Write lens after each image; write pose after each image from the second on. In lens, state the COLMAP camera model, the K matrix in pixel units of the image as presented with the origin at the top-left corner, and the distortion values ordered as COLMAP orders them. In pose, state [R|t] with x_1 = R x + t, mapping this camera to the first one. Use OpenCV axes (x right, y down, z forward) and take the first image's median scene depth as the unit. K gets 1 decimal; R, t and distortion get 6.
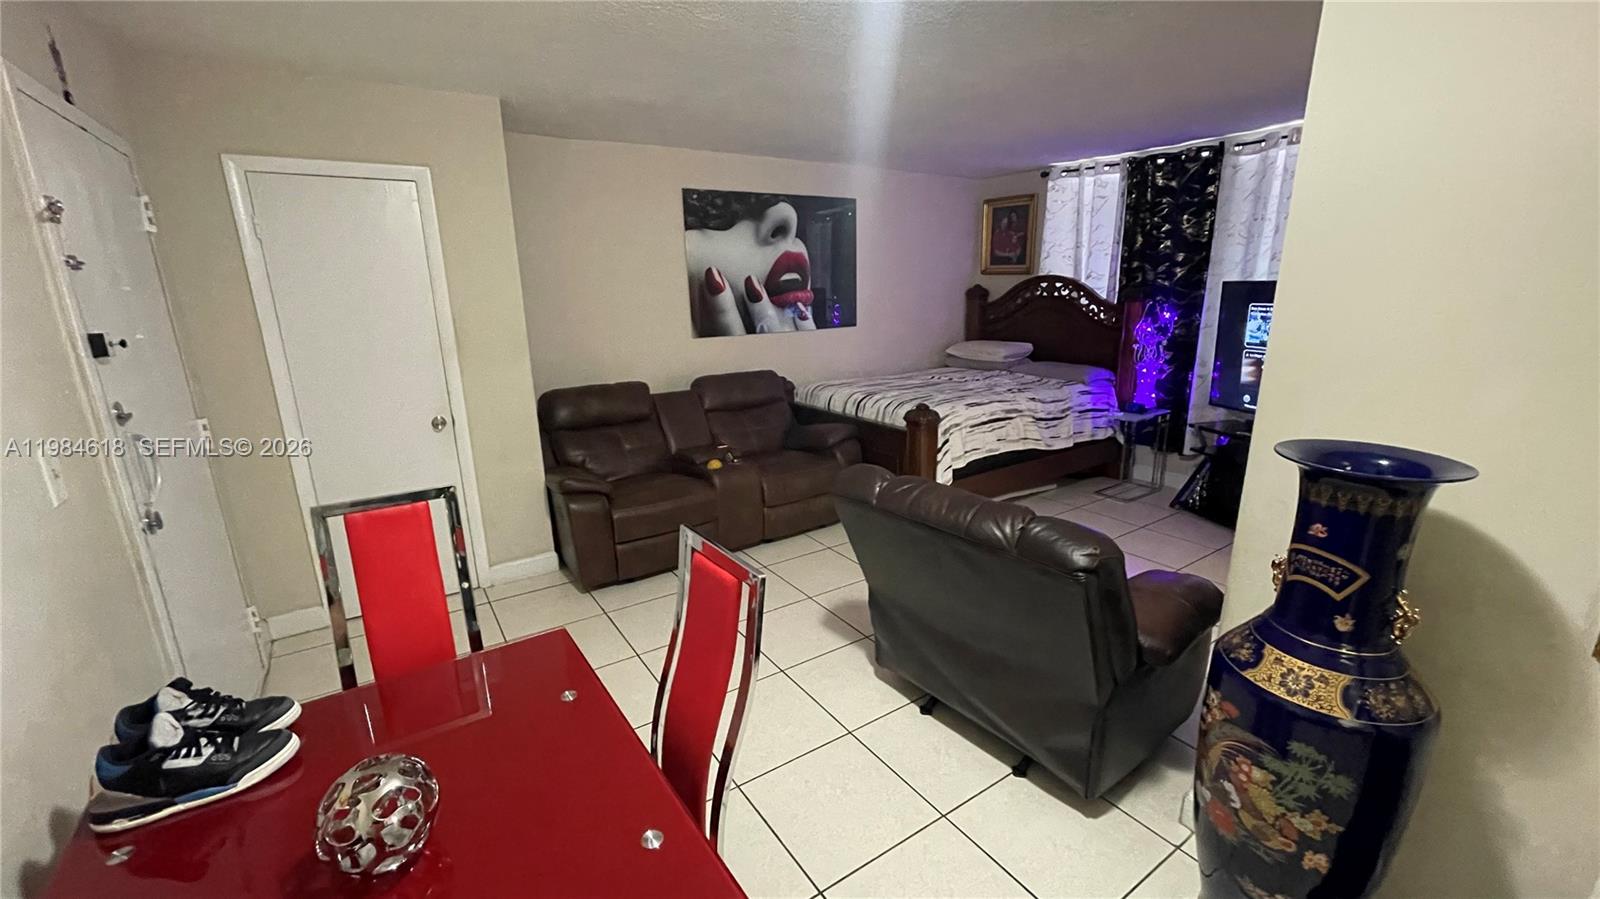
lens RADIAL K [[643.8, 0, 798.2], [0, 643.8, 449.4], [0, 0, 1]] dist [-0.001706, 0.000615]
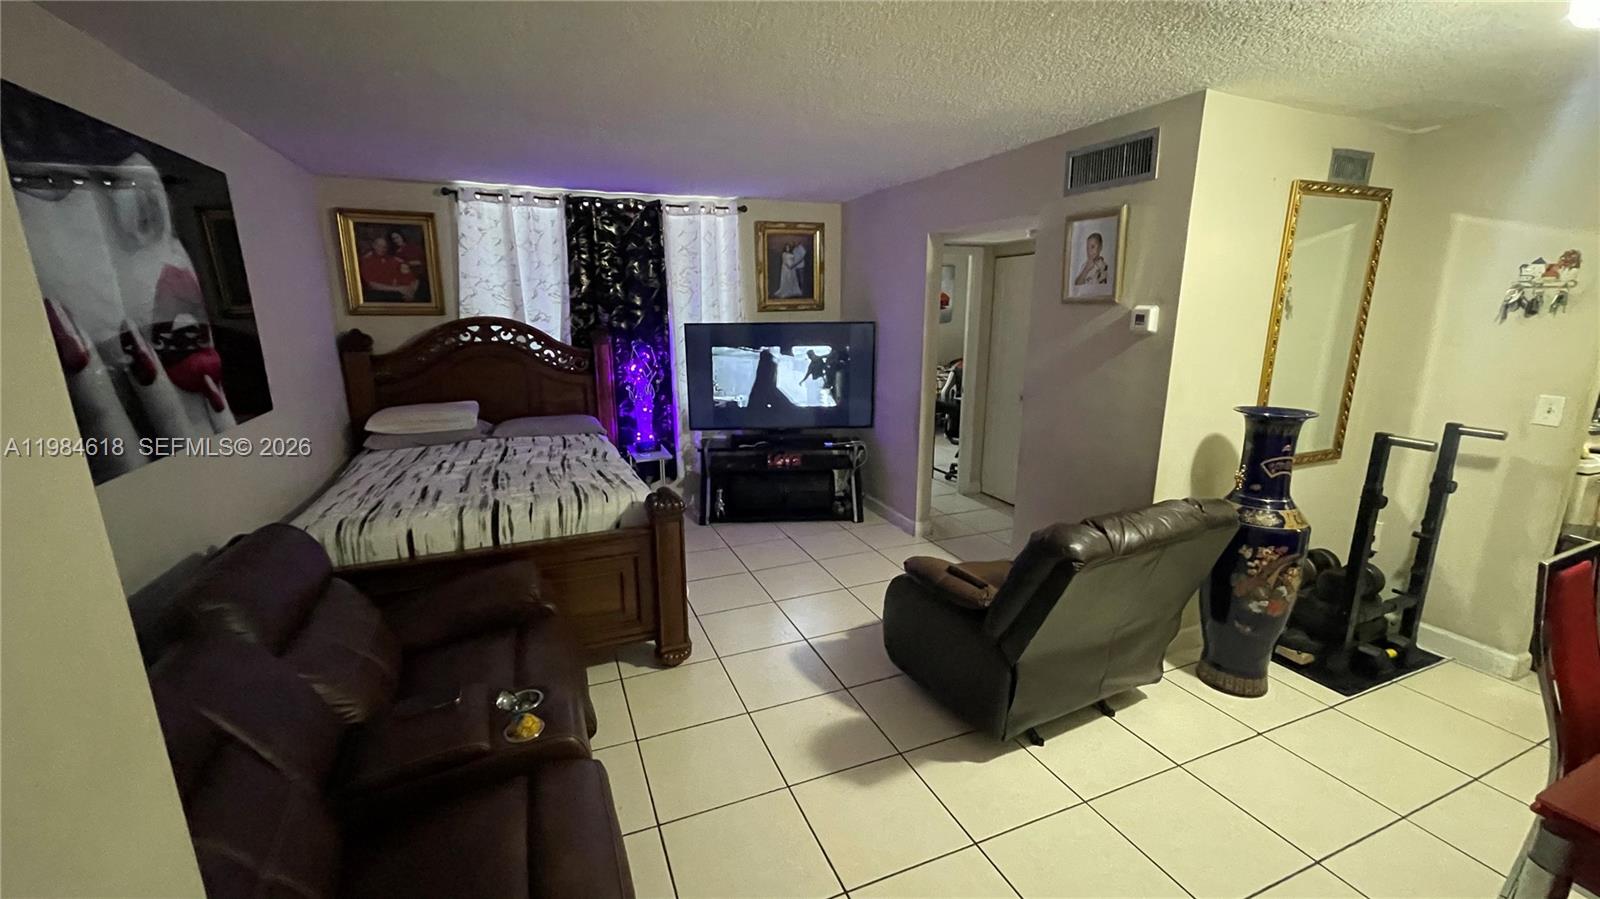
lens RADIAL K [[643.8, 0, 797.5], [0, 643.8, 448.4], [0, 0, 1]] dist [-0.001706, 0.000615]
pose [[0.202269, -0.197078, 0.959295, -0.364276], [0.249962, 0.957488, 0.144002, -0.134656], [-0.946893, 0.210660, 0.242932, 0.480325]]
